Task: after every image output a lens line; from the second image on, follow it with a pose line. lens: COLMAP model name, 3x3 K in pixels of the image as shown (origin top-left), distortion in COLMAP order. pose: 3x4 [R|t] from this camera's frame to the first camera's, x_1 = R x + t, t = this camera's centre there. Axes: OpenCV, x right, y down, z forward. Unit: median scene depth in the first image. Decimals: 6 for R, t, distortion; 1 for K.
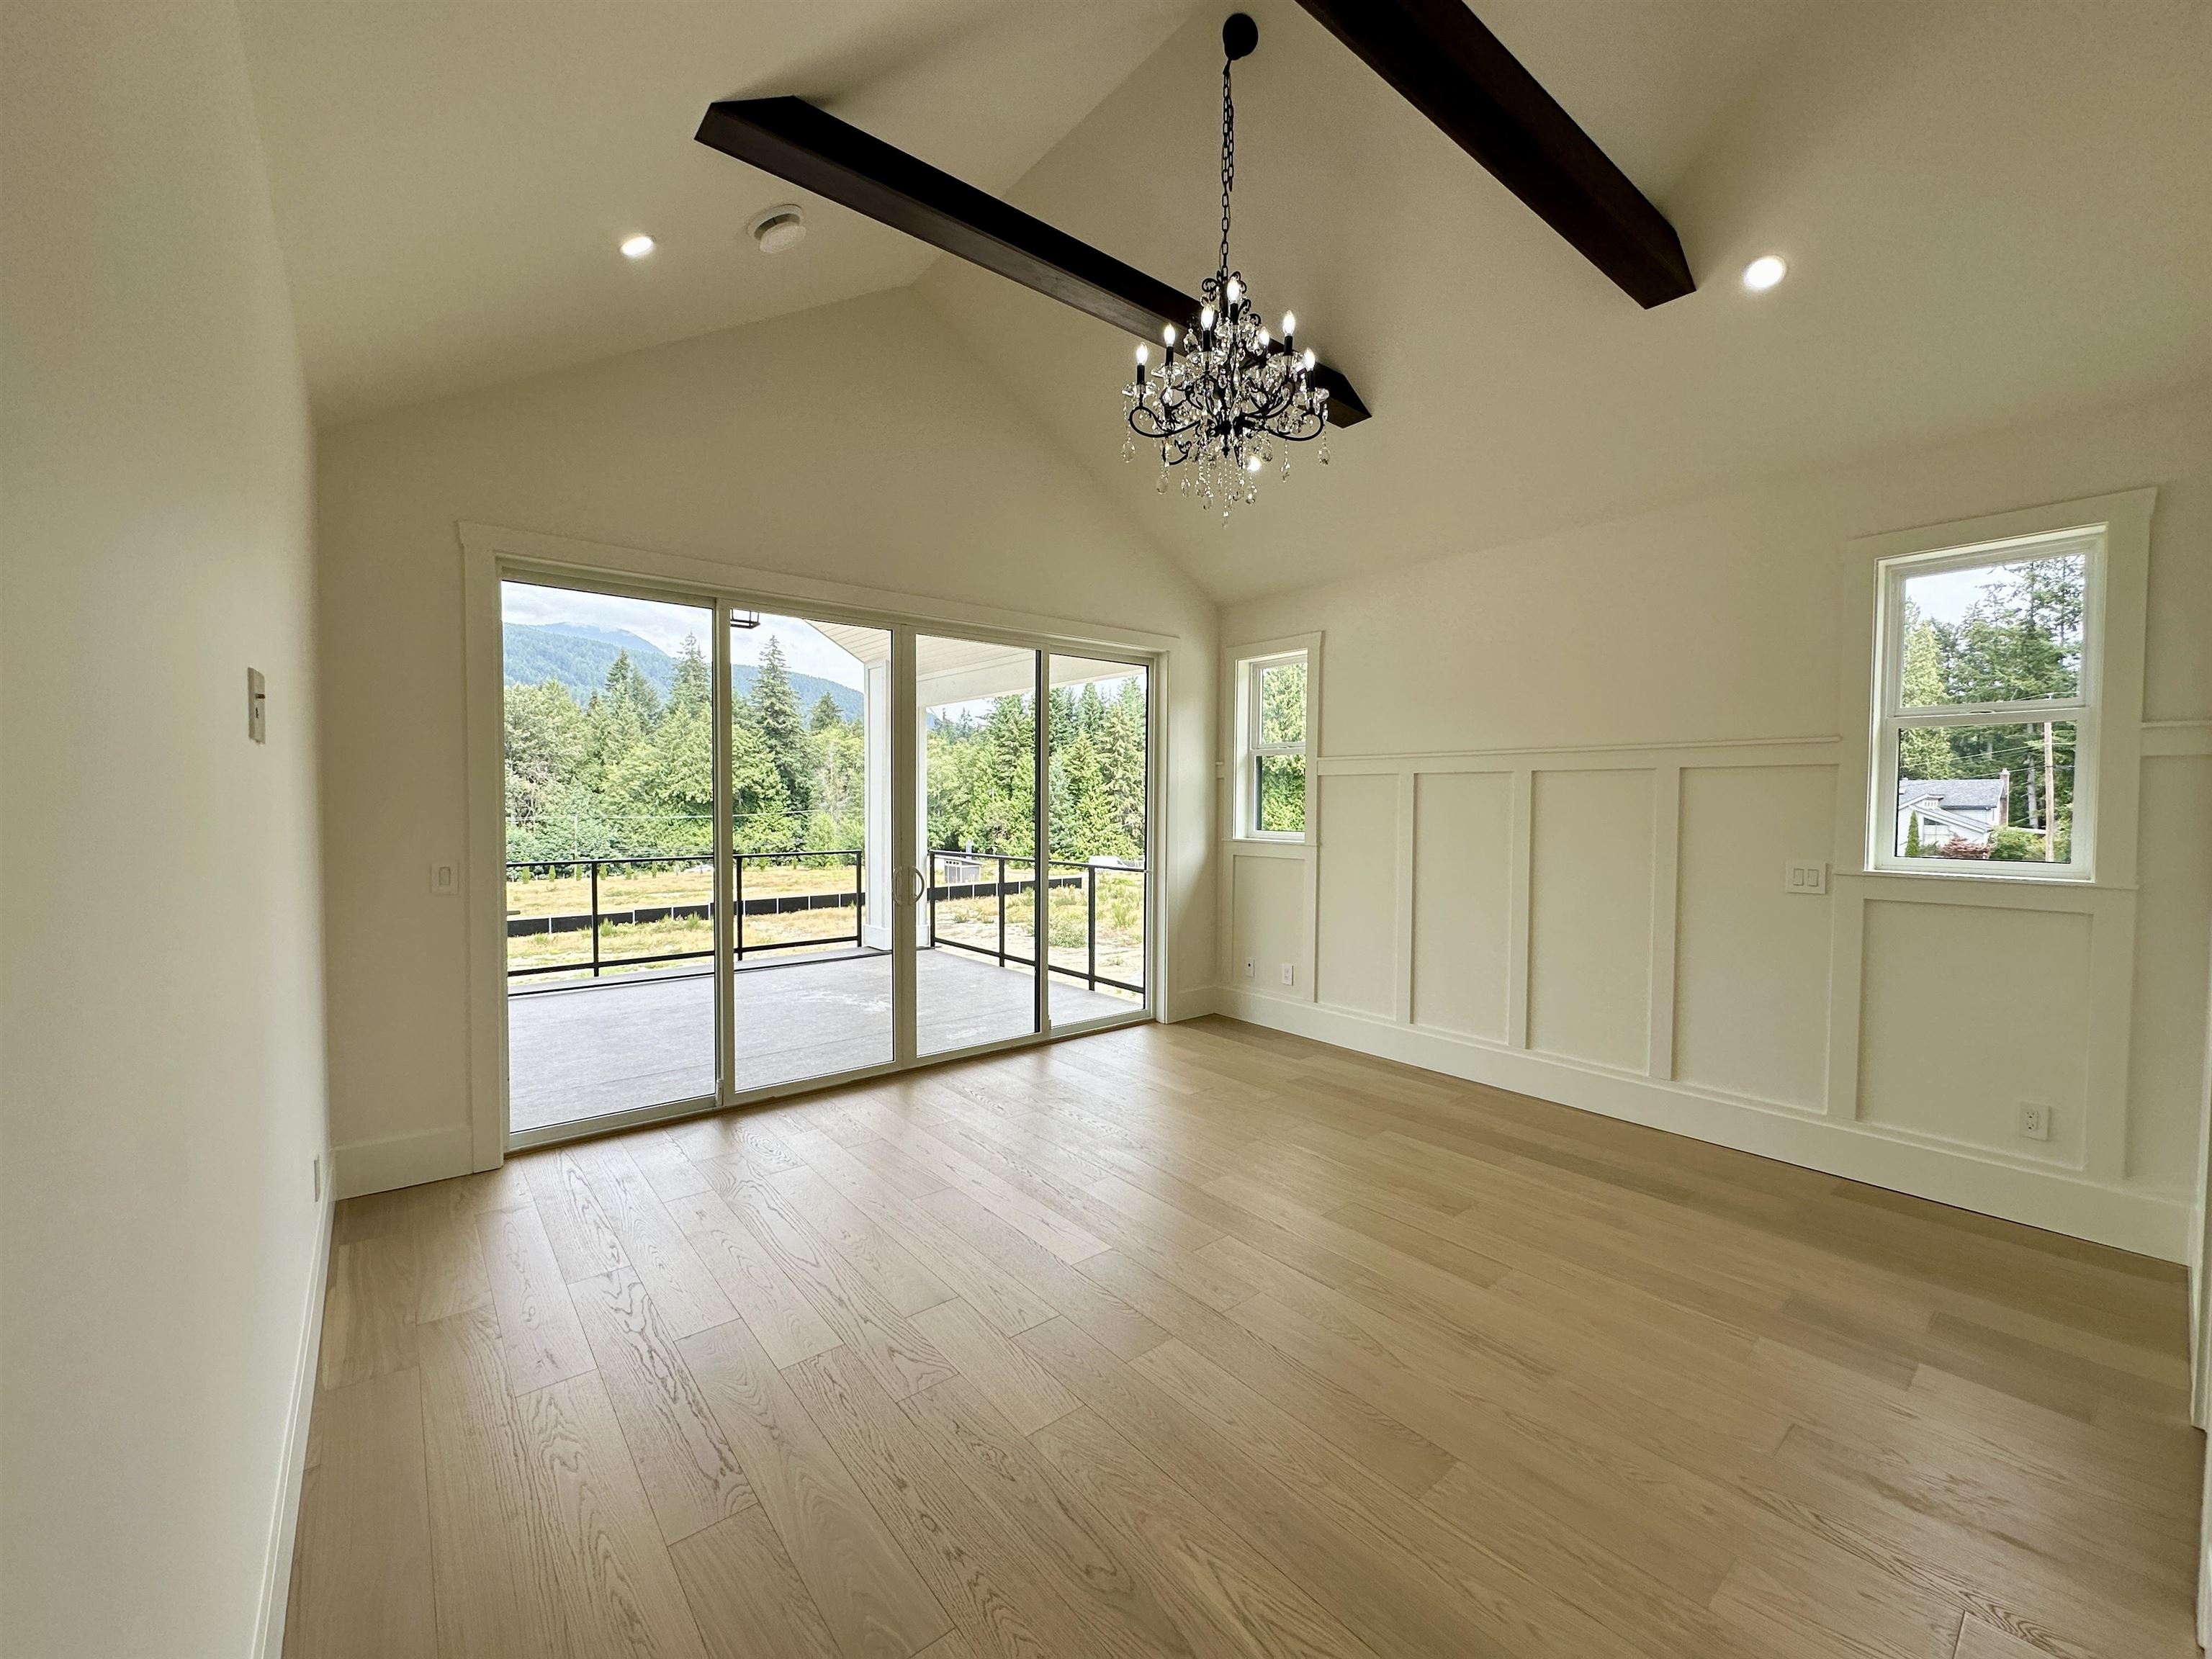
lens RADIAL K [[880.7, 0, 1082.5], [0, 880.7, 815.3], [0, 0, 1]] dist [-0.007042, 0.001416]
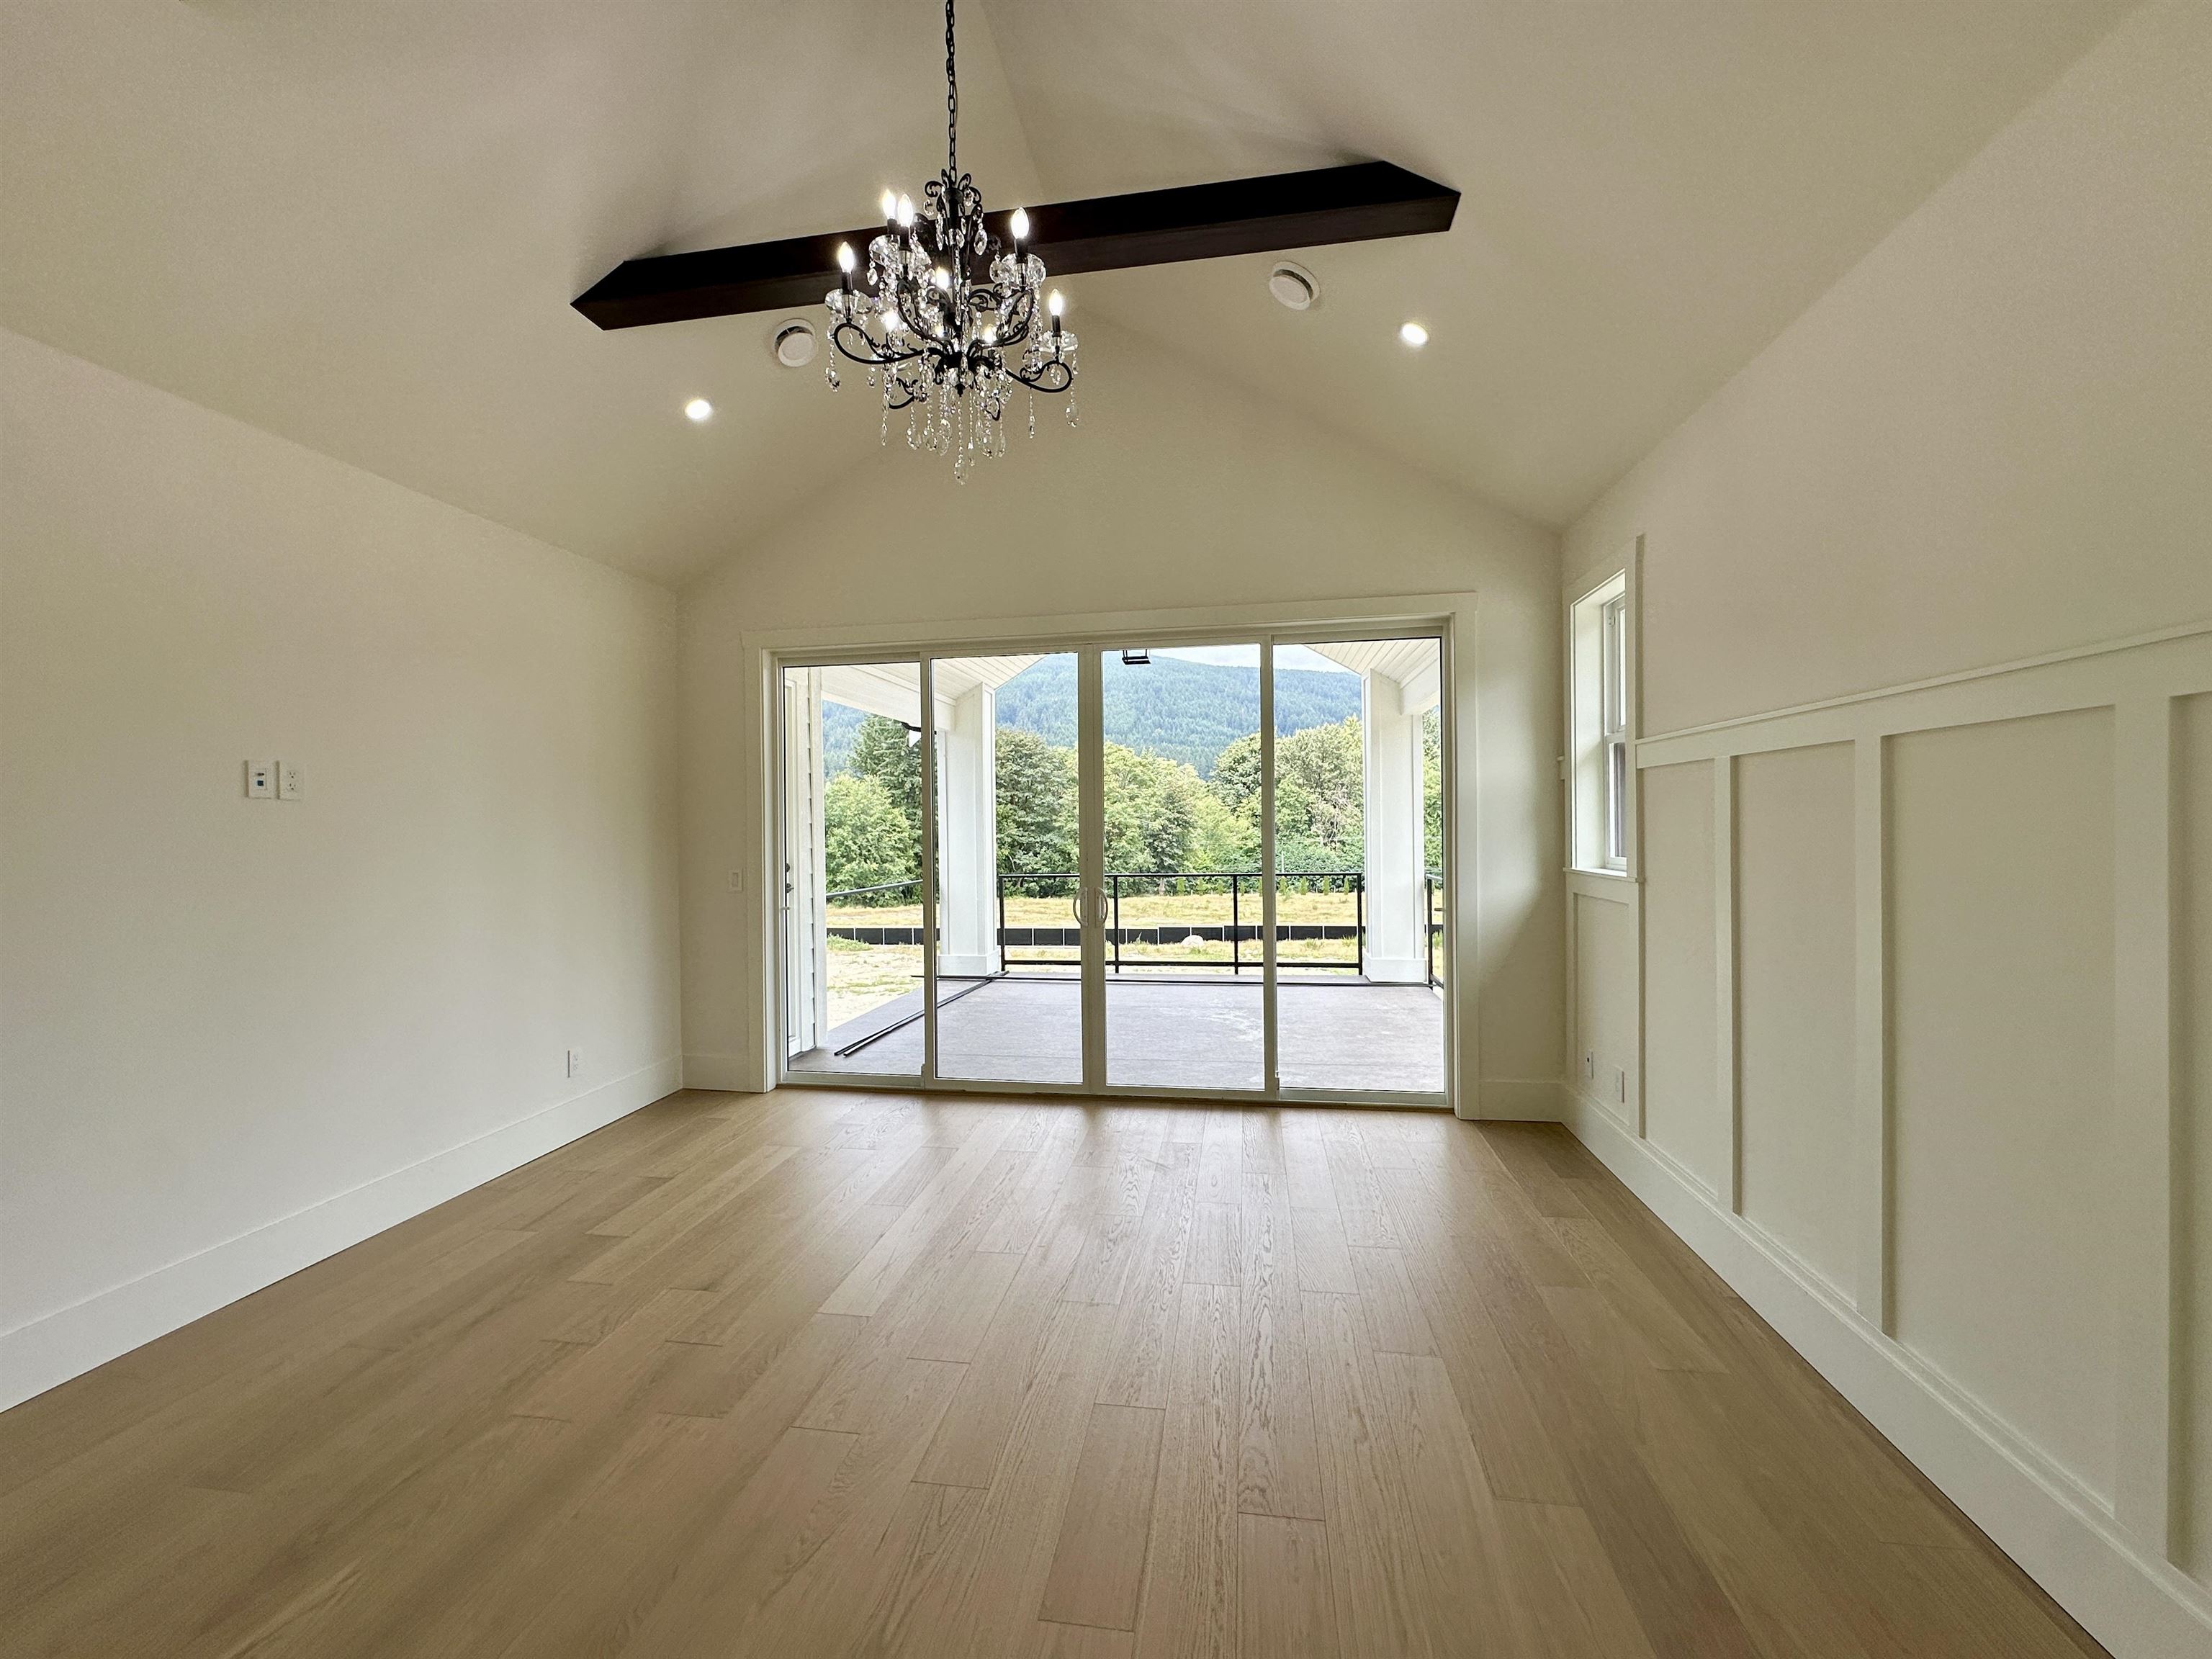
lens RADIAL K [[880.7, 0, 1151.6], [0, 880.7, 820.9], [0, 0, 1]] dist [-0.007042, 0.001416]
pose [[0.674581, -0.016100, -0.738025, 0.531177], [0.003412, 0.999819, -0.018693, 0.001246], [0.738193, 0.010092, 0.674514, 0.354282]]
